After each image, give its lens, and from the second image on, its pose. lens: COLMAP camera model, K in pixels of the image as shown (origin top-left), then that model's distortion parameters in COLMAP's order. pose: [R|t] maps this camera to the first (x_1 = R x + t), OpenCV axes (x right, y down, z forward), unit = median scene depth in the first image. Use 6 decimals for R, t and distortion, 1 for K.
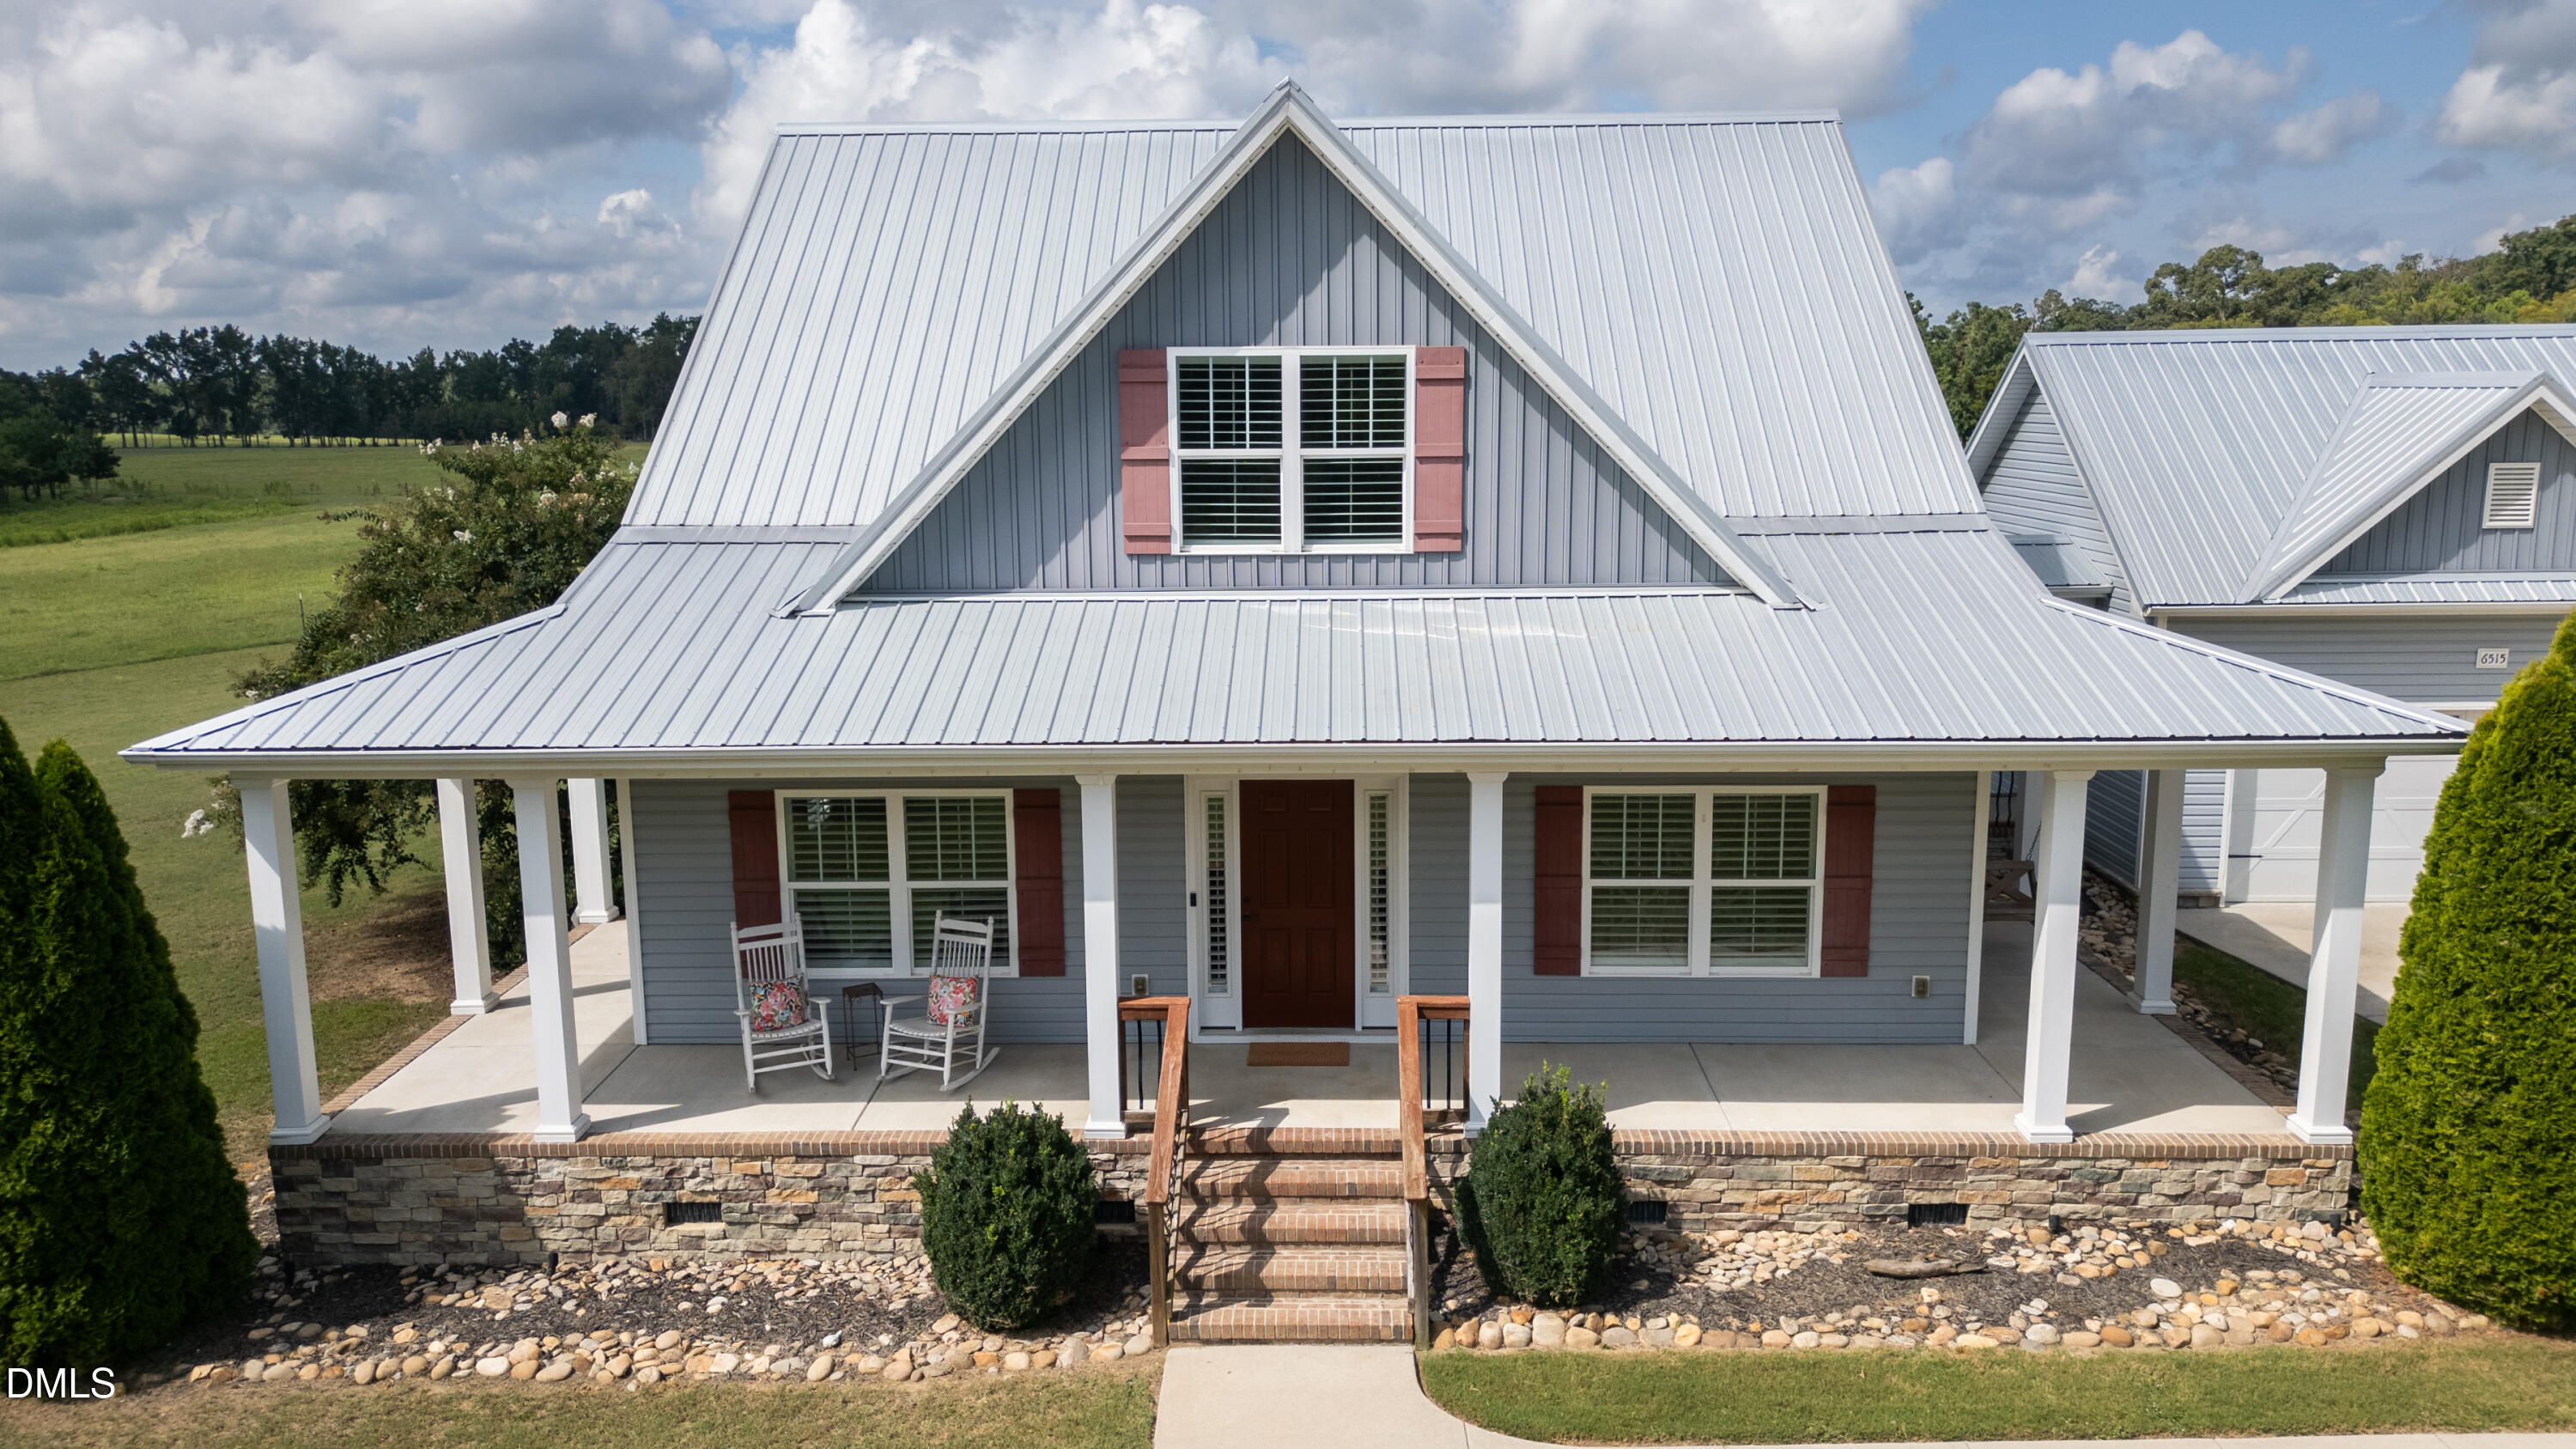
lens RADIAL K [[1848.4, 0, 1288.0], [0, 1848.4, 724.5], [0, 0, 1]] dist [0.063191, -0.066208]
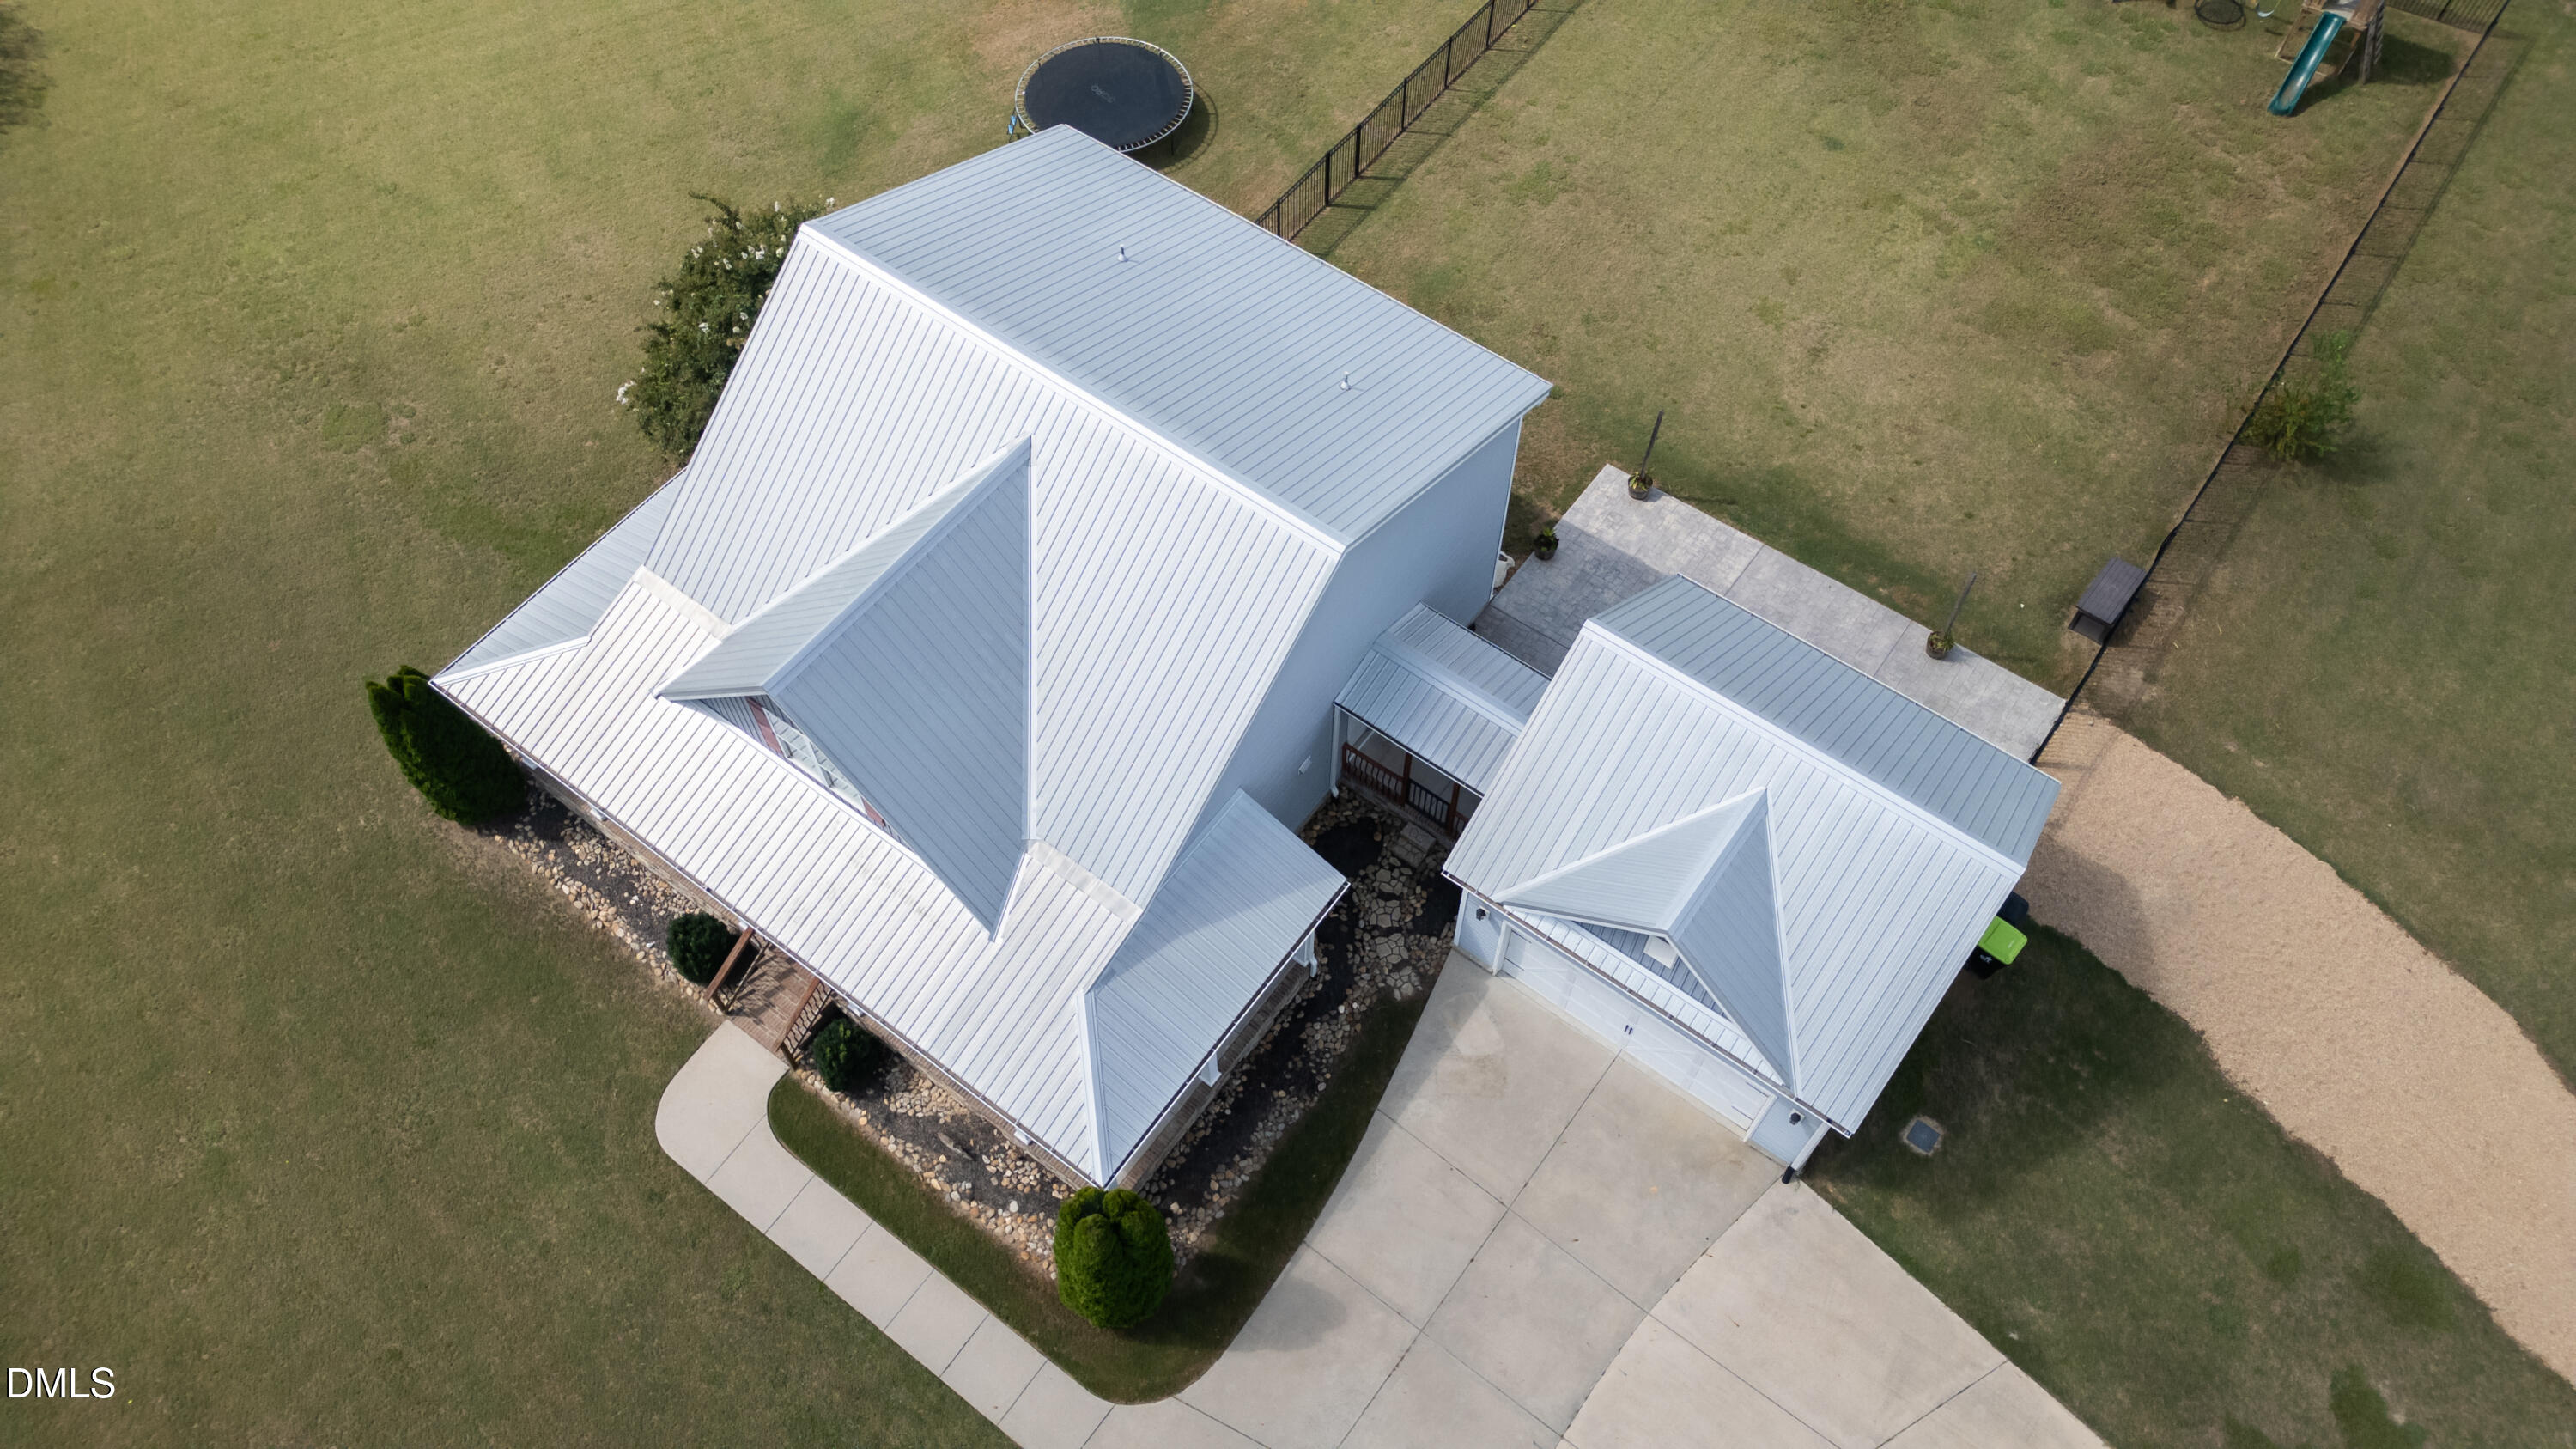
lens RADIAL K [[1822.1, 0, 1288.0], [0, 1822.1, 724.5], [0, 0, 1]] dist [0.059632, -0.055631]
pose [[0.814630, 0.500218, -0.293529, 1.115928], [-0.113016, 0.633310, 0.765602, -1.985535], [0.568863, -0.590509, 0.572446, 0.142451]]
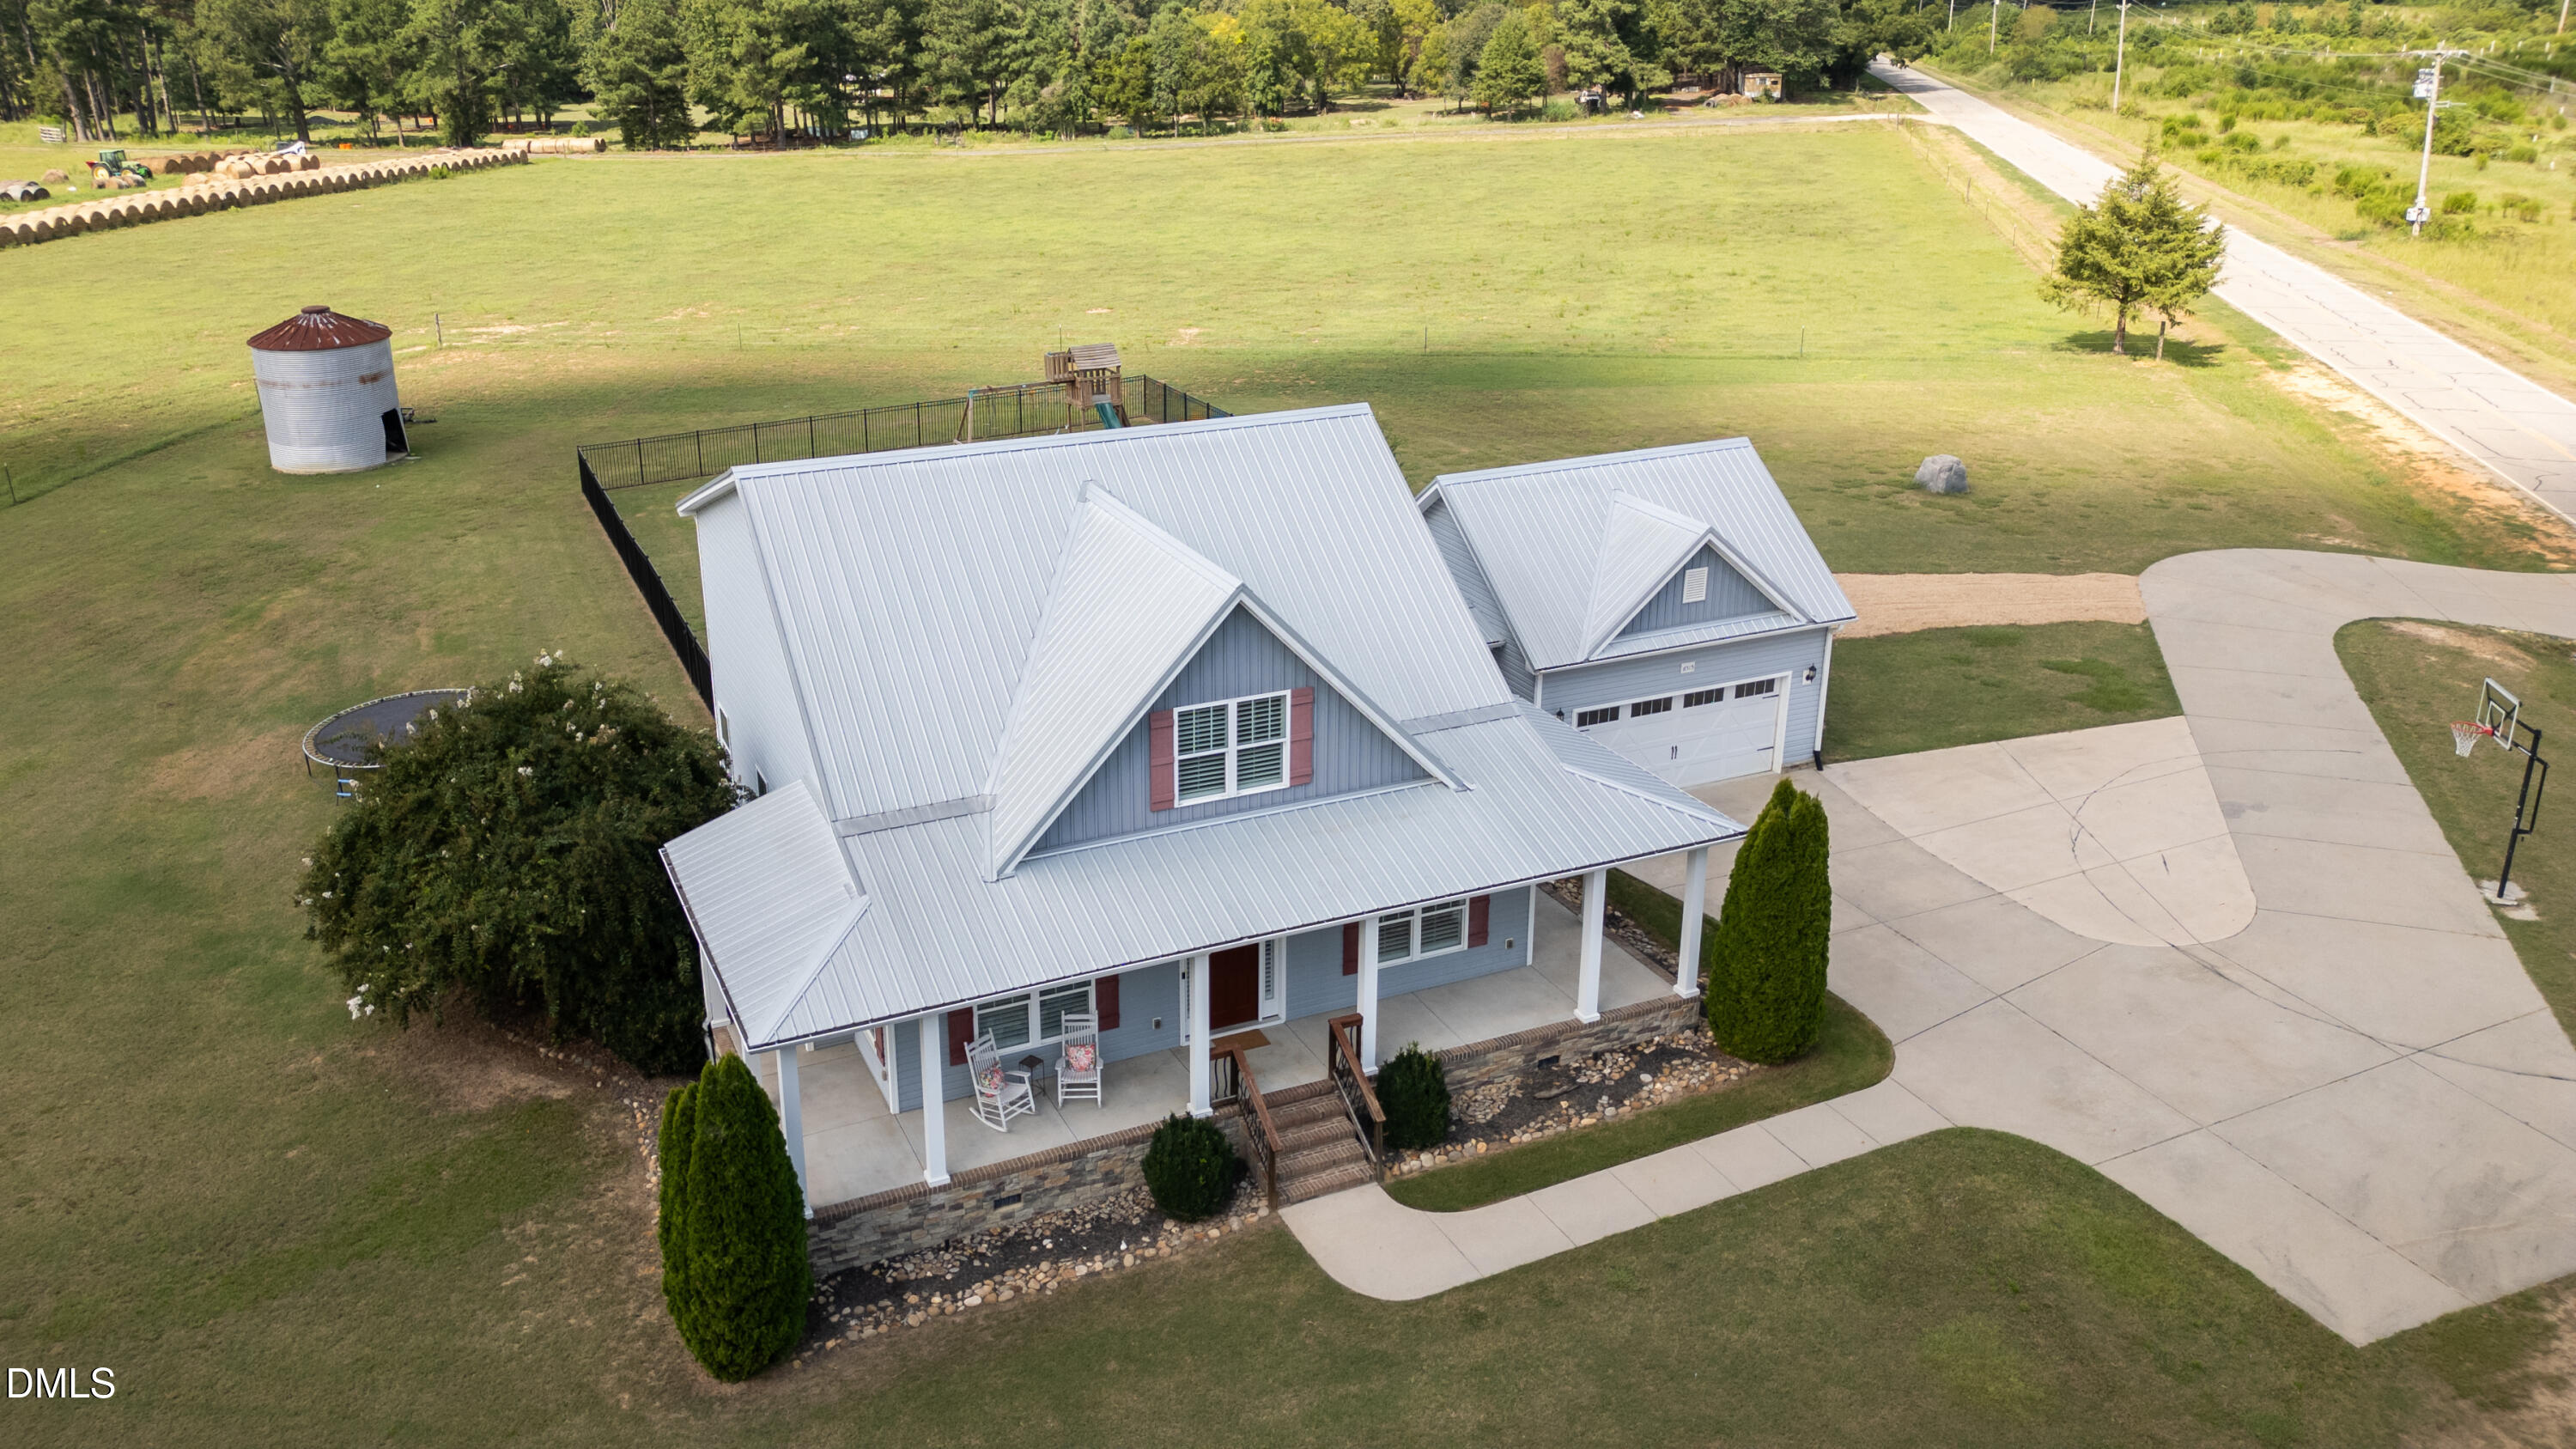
lens RADIAL K [[1958.5, 0, 1211.6], [0, 1958.5, 659.6], [0, 0, 1]] dist [0.077535, -0.079177]
pose [[0.904056, -0.138014, 0.404519, -0.890949], [0.071740, 0.982003, 0.174708, -0.641307], [-0.421351, -0.128926, 0.897687, -0.863410]]
